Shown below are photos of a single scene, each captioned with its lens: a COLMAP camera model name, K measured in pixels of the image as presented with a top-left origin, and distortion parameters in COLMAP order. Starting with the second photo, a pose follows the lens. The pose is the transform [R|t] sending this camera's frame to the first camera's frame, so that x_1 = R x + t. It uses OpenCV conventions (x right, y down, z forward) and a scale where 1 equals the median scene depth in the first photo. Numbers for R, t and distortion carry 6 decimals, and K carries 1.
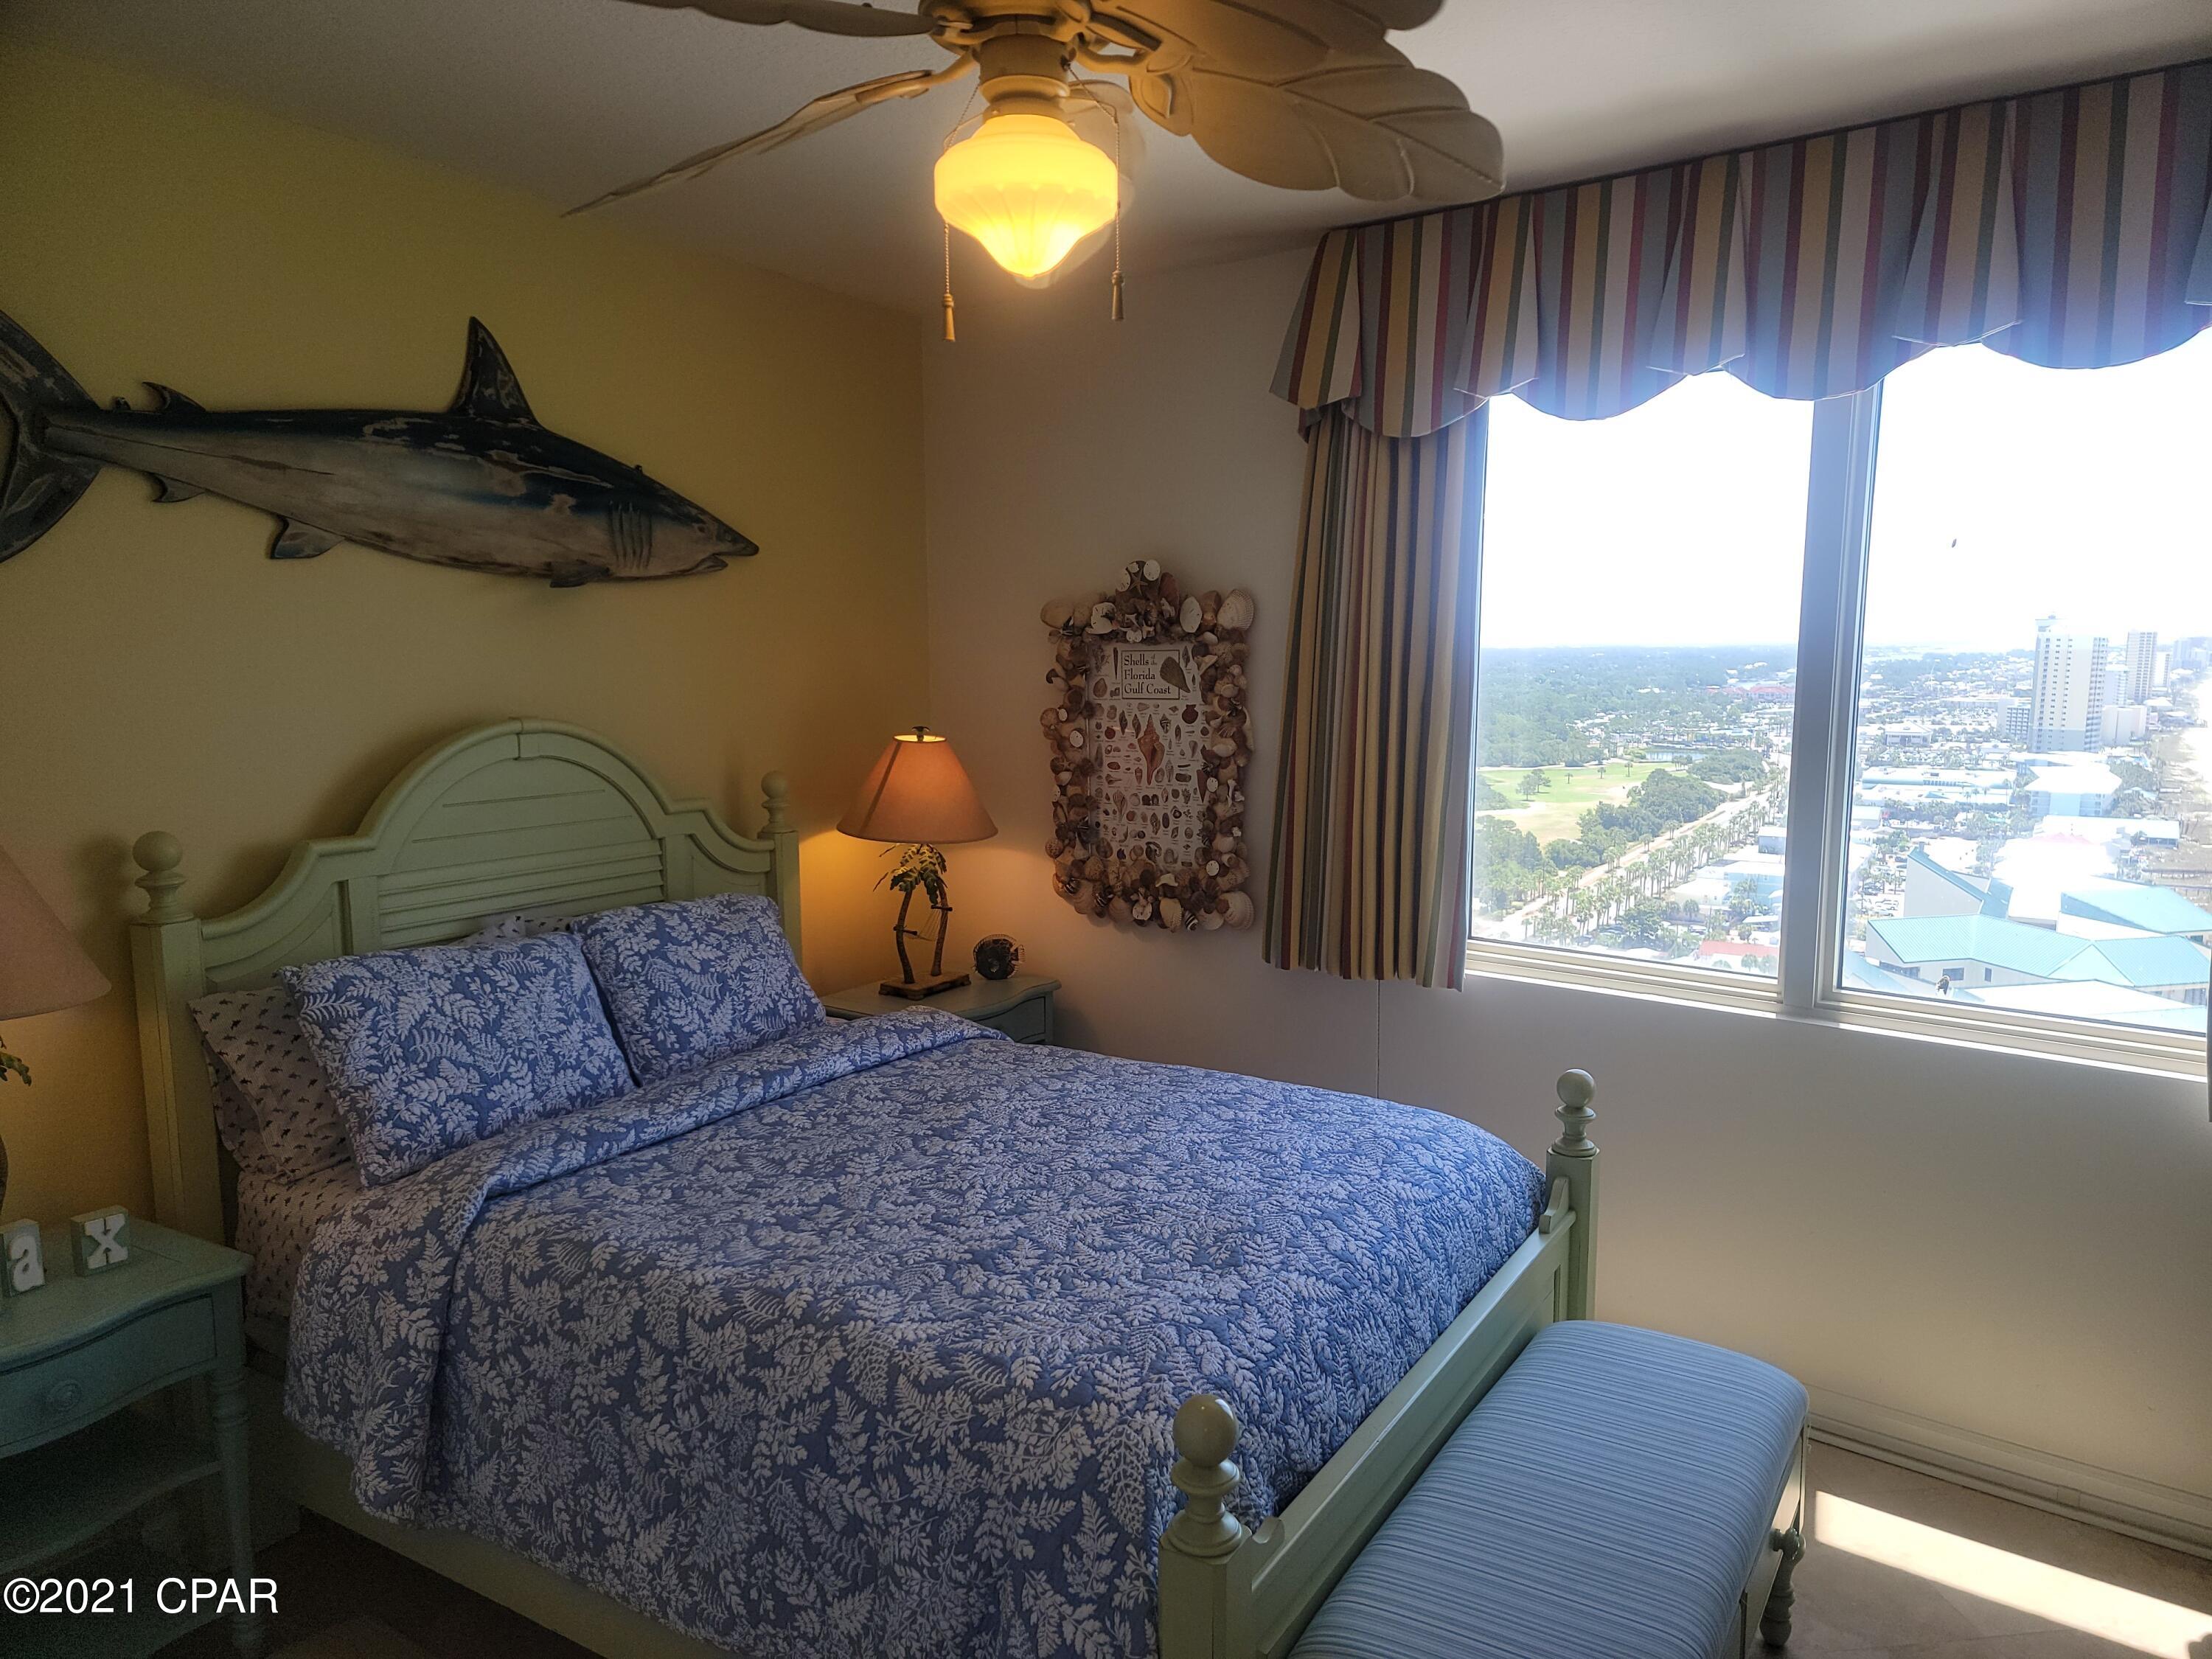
lens RADIAL K [[1518.2, 0, 1141.0], [0, 1518.2, 854.9], [0, 0, 1]] dist [0.078867, -0.068141]
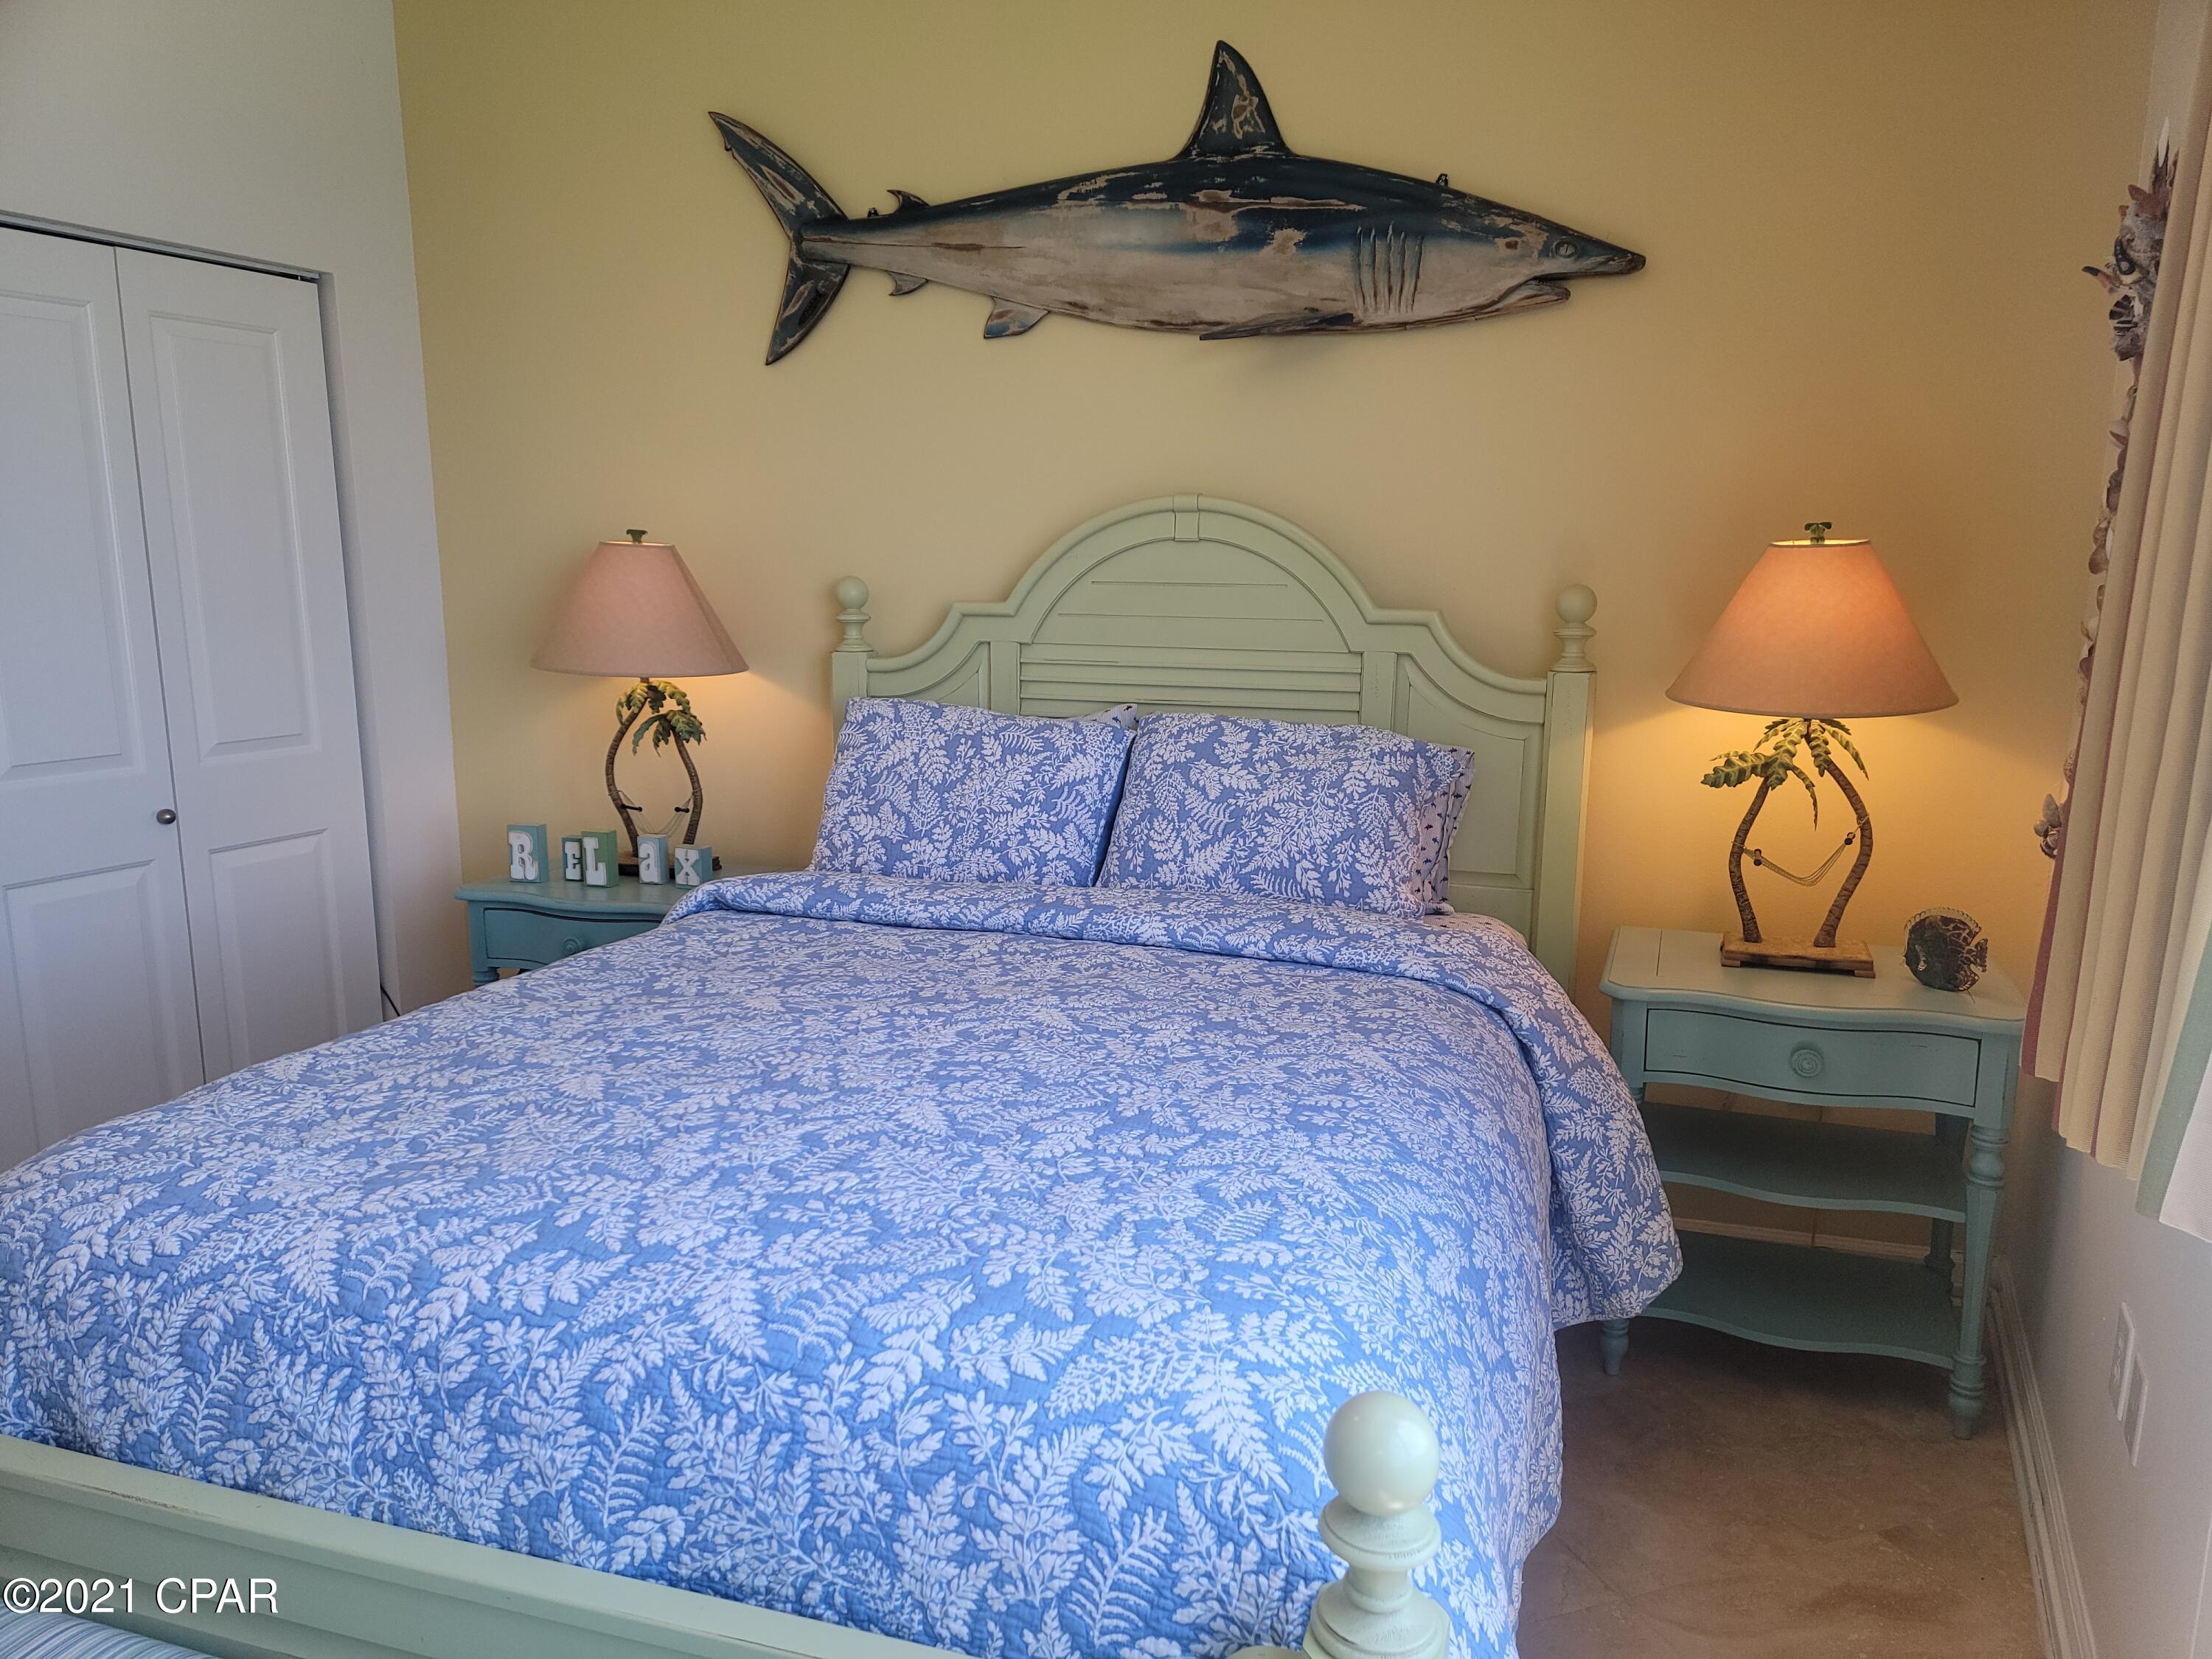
lens RADIAL K [[1518.2, 0, 1101.8], [0, 1518.2, 848.7], [0, 0, 1]] dist [0.078867, -0.068141]
pose [[0.231802, 0.180078, -0.955950, 0.443509], [-0.145427, 0.978087, 0.148985, -0.009571], [0.961831, 0.104486, 0.252911, 0.671599]]
